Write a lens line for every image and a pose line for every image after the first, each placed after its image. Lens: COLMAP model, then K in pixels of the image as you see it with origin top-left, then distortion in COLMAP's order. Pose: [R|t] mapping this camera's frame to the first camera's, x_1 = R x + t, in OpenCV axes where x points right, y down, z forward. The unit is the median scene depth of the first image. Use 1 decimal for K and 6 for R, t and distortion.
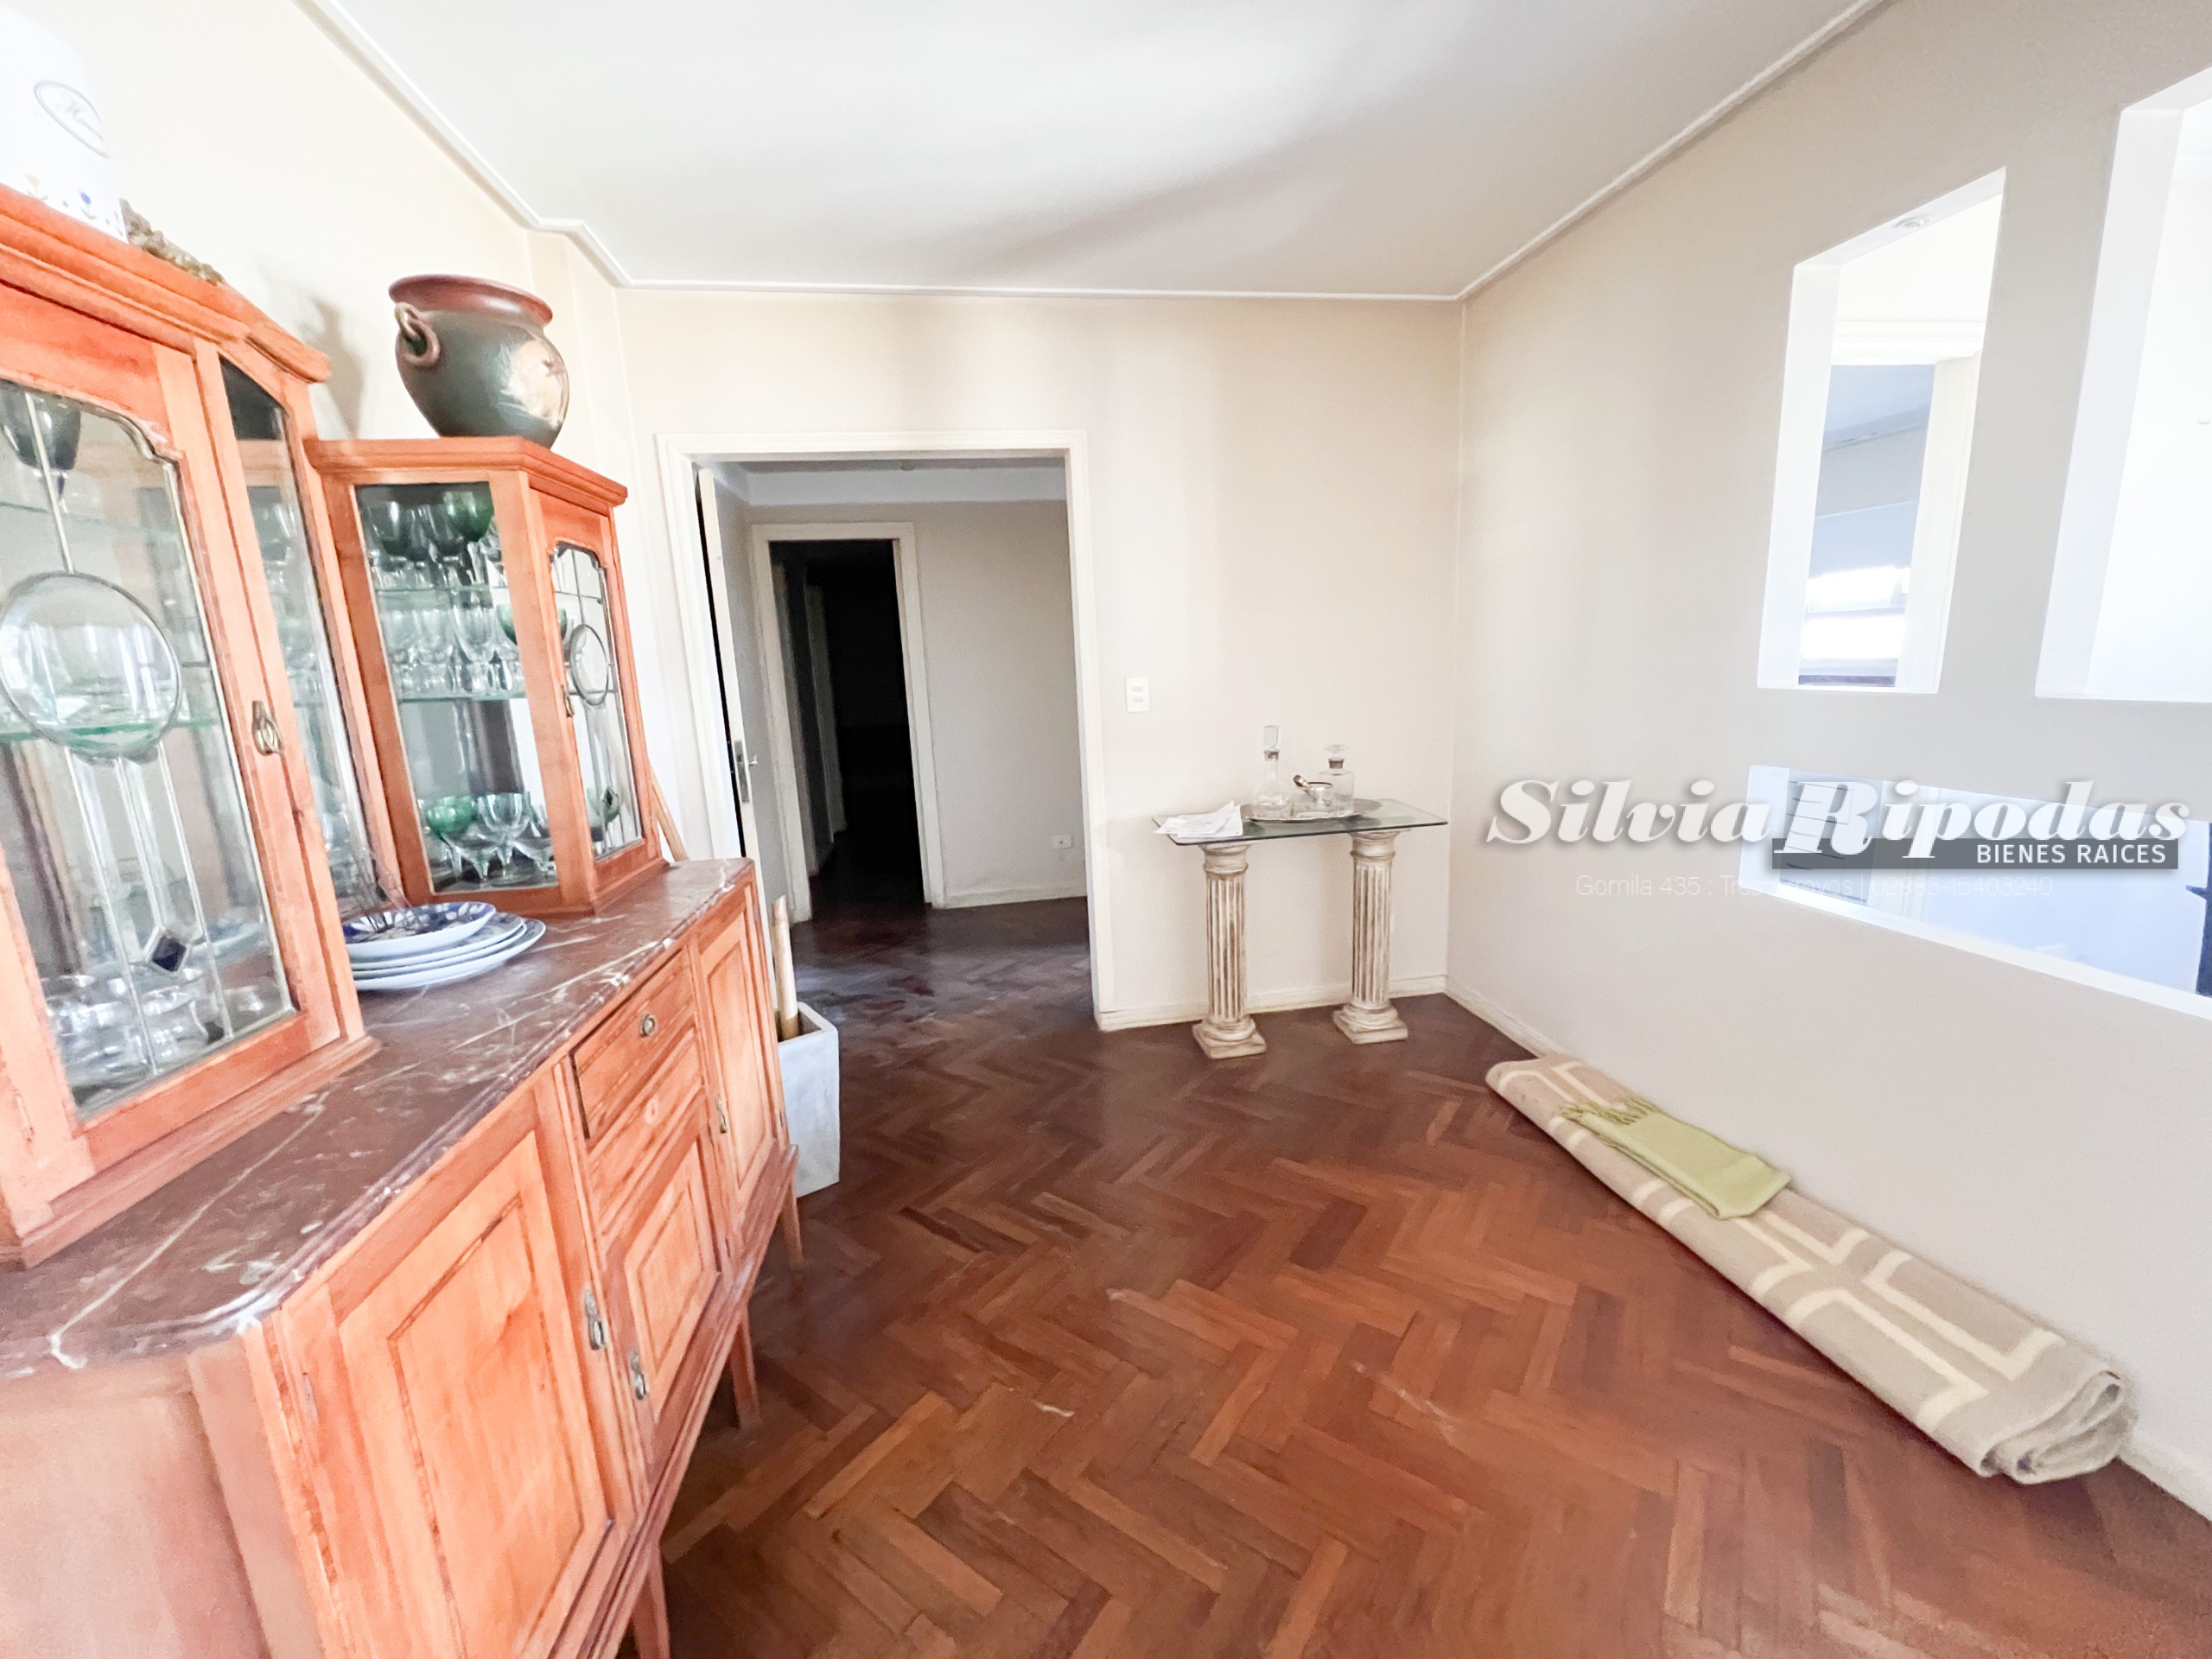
lens RADIAL K [[888.9, 0, 1103.5], [0, 888.9, 835.5], [0, 0, 1]] dist [0.001038, -0.000175]
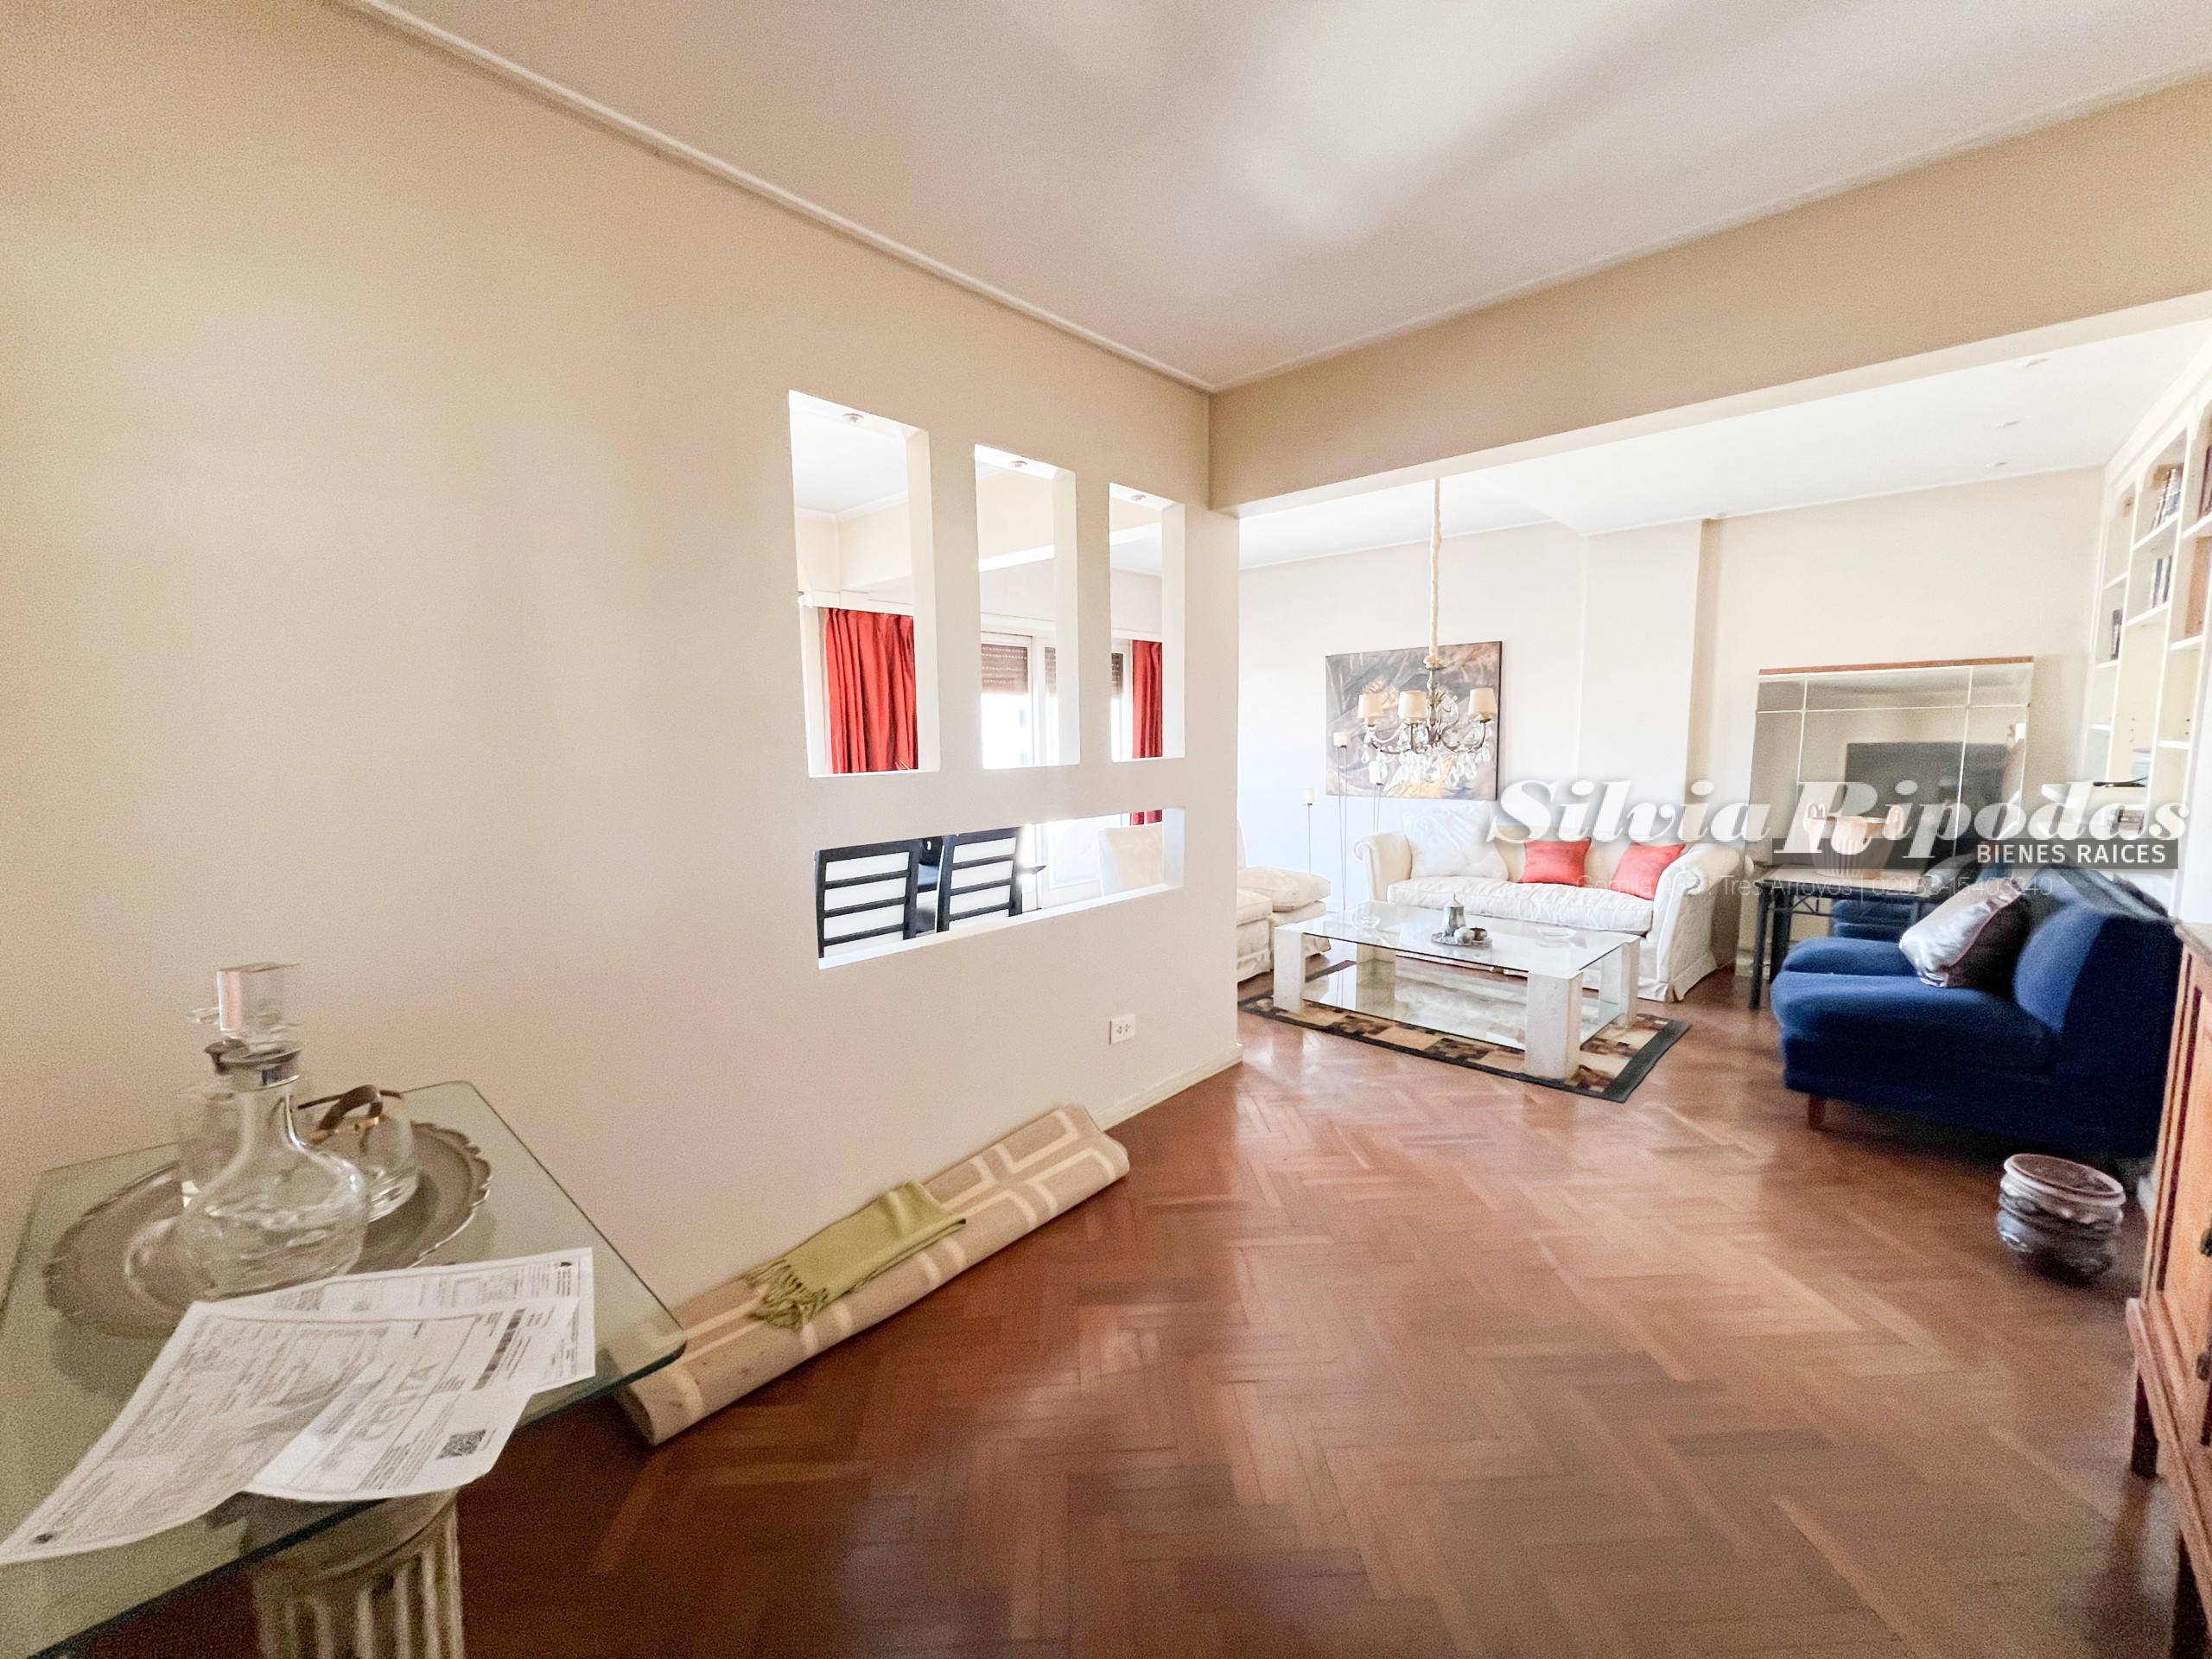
lens RADIAL K [[888.9, 0, 1103.5], [0, 888.9, 835.5], [0, 0, 1]] dist [0.001038, -0.000175]
pose [[-0.625048, -0.041012, 0.779508, -0.328378], [0.187261, 0.961579, 0.200746, -0.279323], [-0.757792, 0.271448, -0.593353, 1.554478]]
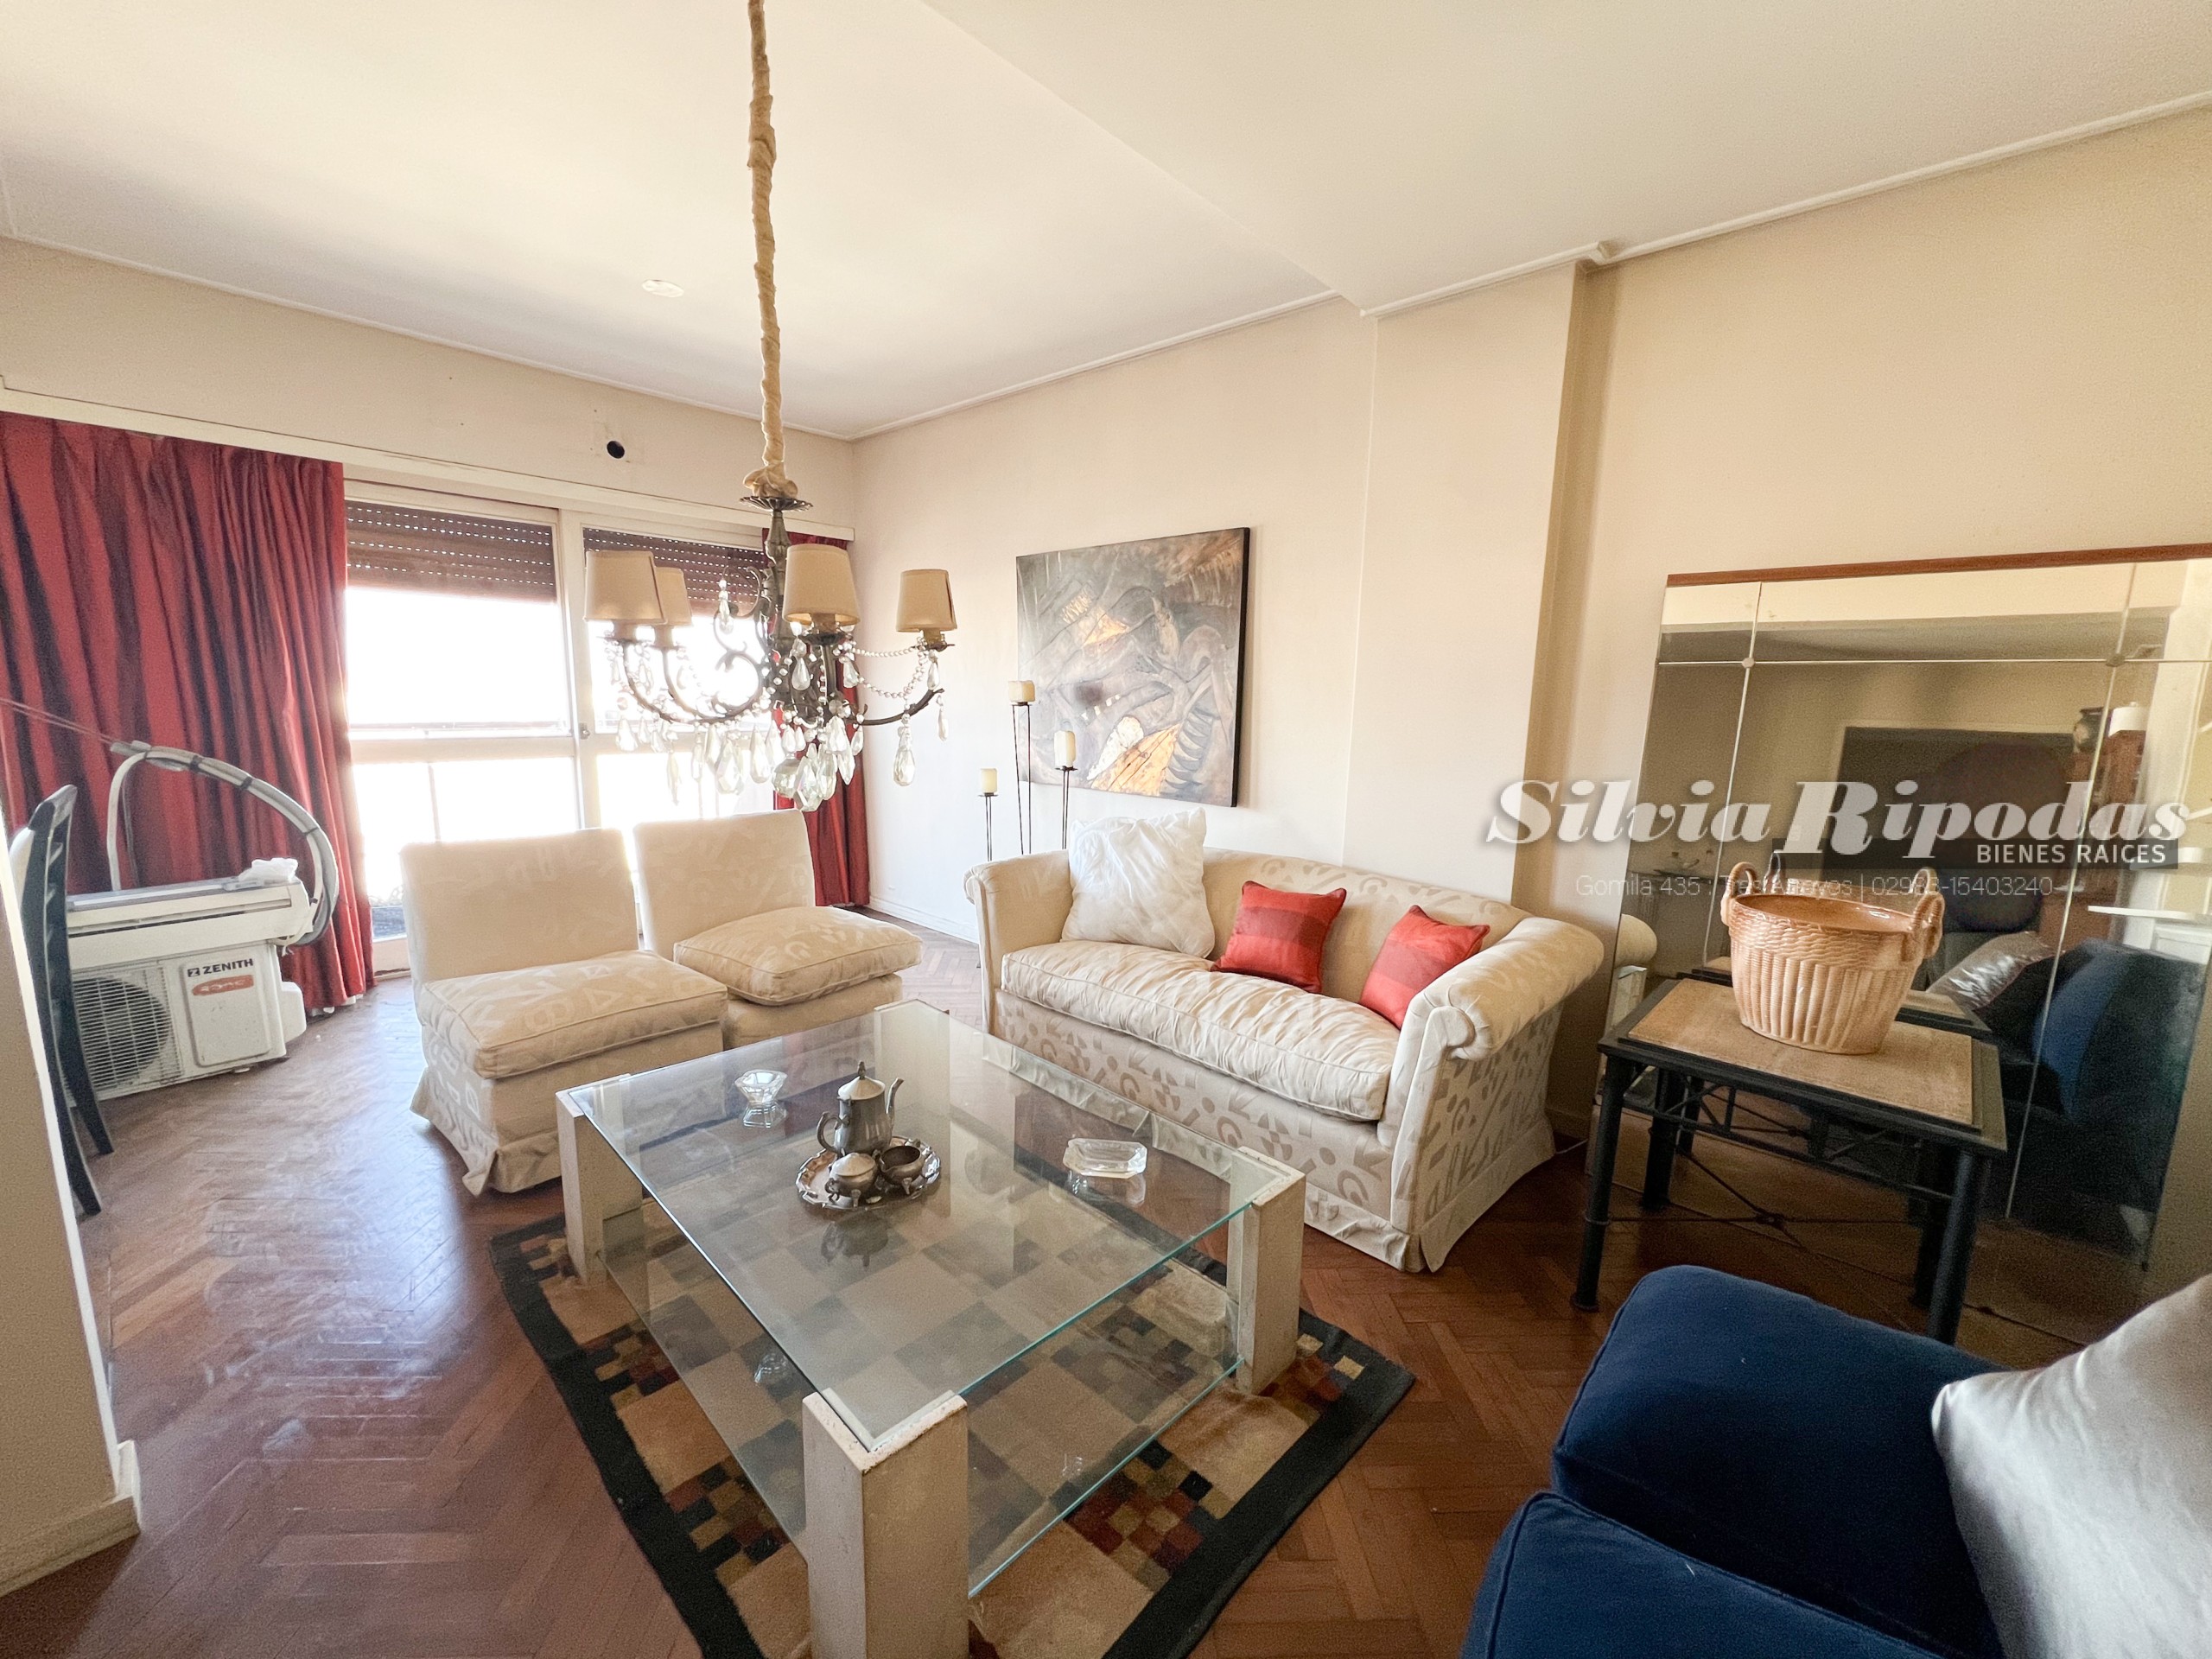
lens RADIAL K [[888.9, 0, 1103.5], [0, 888.9, 835.5], [0, 0, 1]] dist [0.001038, -0.000175]
pose [[-0.624485, -0.102975, 0.774219, -0.214051], [0.151172, 0.956589, 0.249167, -0.163594], [-0.766267, 0.272641, -0.581808, 0.974345]]
